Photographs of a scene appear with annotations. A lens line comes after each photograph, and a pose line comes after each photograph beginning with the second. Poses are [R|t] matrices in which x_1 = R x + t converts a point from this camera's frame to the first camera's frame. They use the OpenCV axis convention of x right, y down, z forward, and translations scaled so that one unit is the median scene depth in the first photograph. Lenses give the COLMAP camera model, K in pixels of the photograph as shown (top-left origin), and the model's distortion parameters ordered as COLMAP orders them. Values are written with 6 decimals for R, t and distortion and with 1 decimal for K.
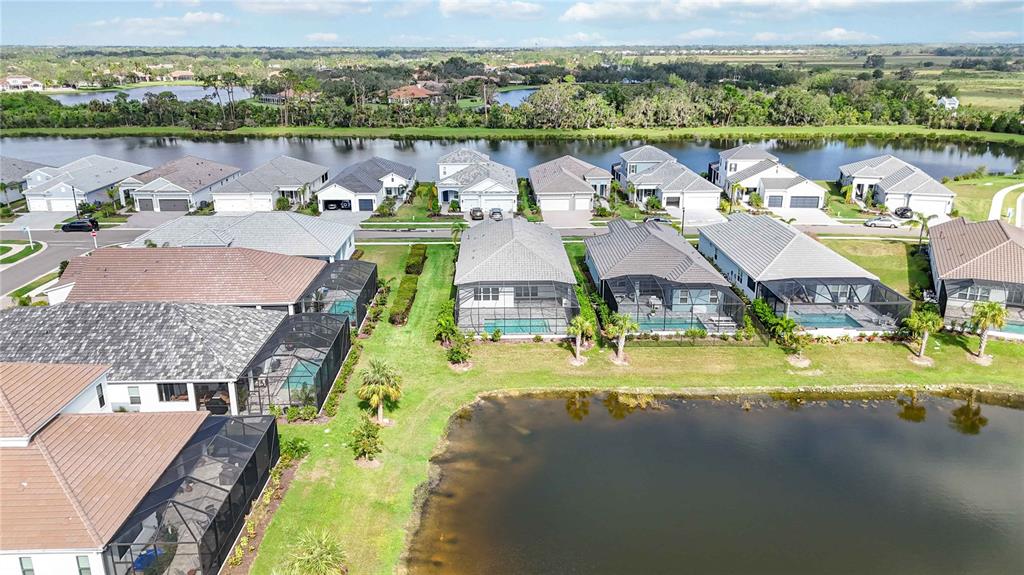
lens RADIAL K [[767.3, 0, 514.0], [0, 767.3, 263.9], [0, 0, 1]] dist [0.065618, -0.064436]
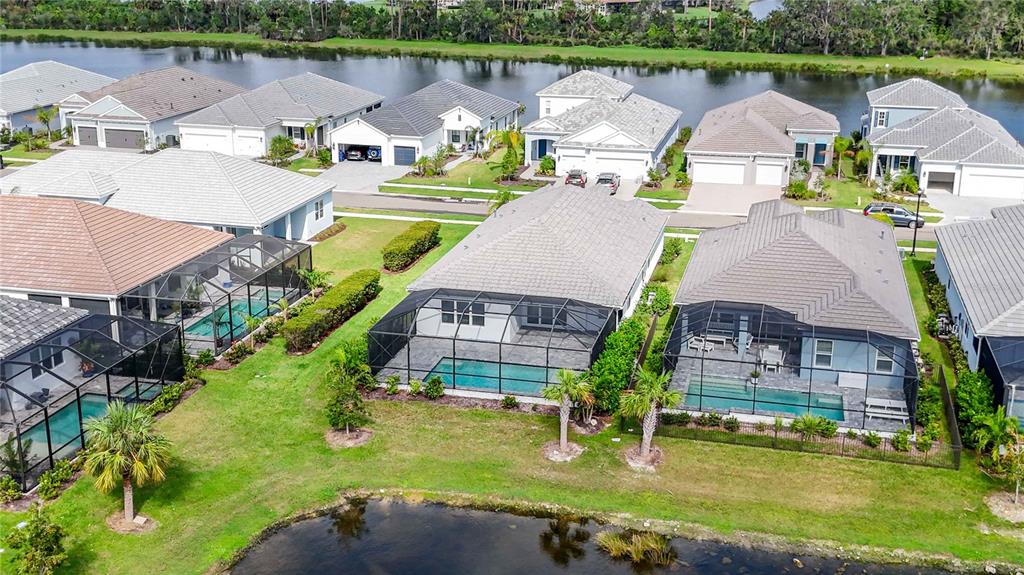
lens RADIAL K [[1182.5, 0, 512.0], [0, 1182.5, 287.5], [0, 0, 1]] dist [0.095994, -0.200502]
pose [[0.964776, 0.084455, -0.249149, 0.165620], [-0.081072, 0.996423, 0.023826, -0.002167], [0.250270, -0.002788, 0.968172, 0.139566]]
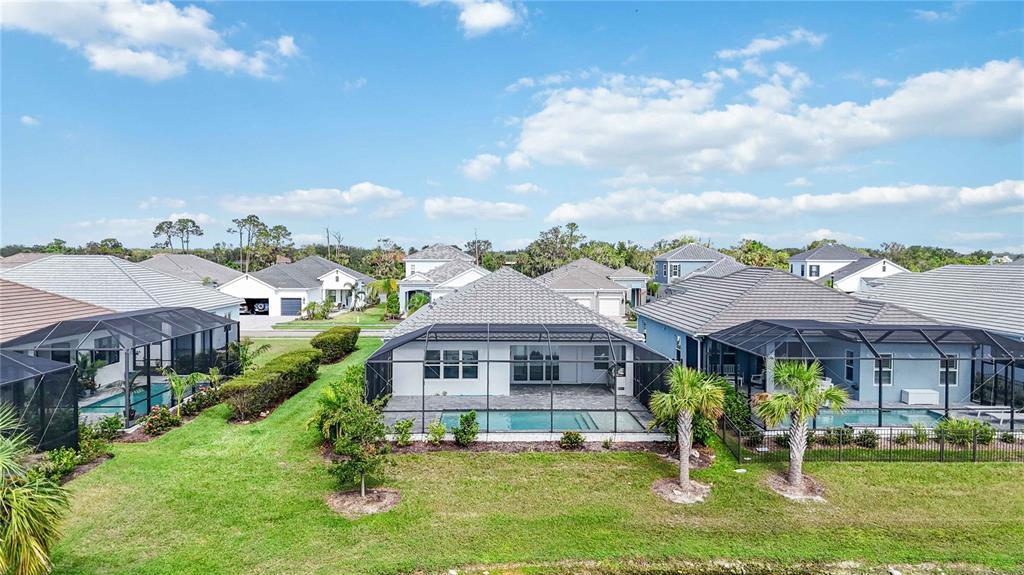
lens RADIAL K [[761.6, 0, 512.3], [0, 761.6, 279.2], [0, 0, 1]] dist [0.064098, -0.063903]
pose [[0.999967, 0.006470, 0.005003, -0.001139], [-0.005053, 0.969735, -0.244109, 0.080064], [-0.006431, 0.244076, 0.969735, 0.422424]]
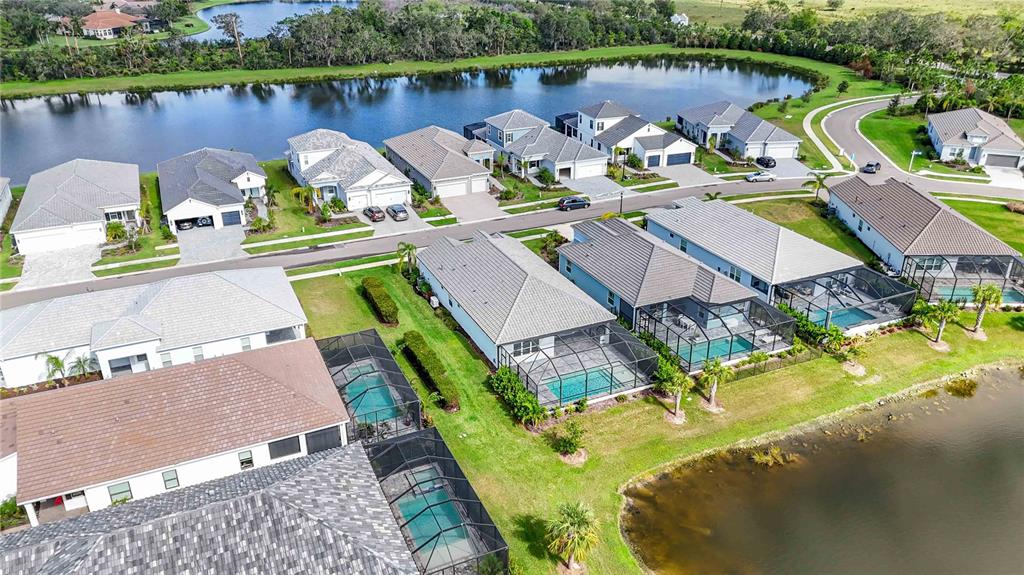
lens RADIAL K [[761.6, 0, 512.3], [0, 761.6, 279.2], [0, 0, 1]] dist [0.064098, -0.063903]
pose [[0.918611, -0.161764, 0.360536, -0.278934], [0.107072, 0.980133, 0.166955, -0.146881], [-0.380381, -0.114764, 0.917682, 0.164842]]
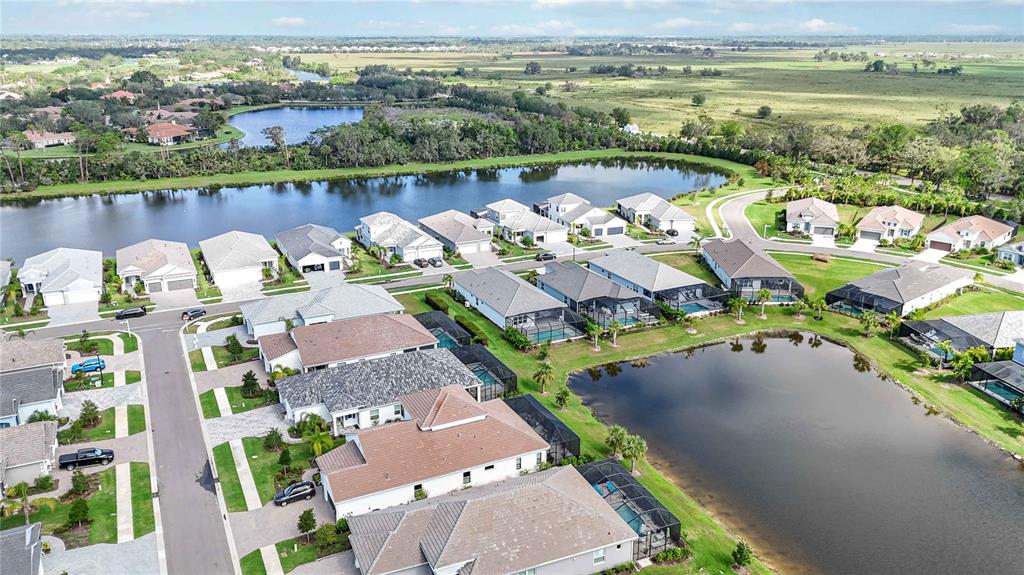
lens RADIAL K [[780.8, 0, 512.0], [0, 780.8, 287.5], [0, 0, 1]] dist [0.083625, -0.076489]
pose [[0.906533, -0.128853, 0.401989, -0.579923], [0.112775, 0.991588, 0.063521, -0.113186], [-0.406792, -0.012249, 0.913439, -0.447122]]
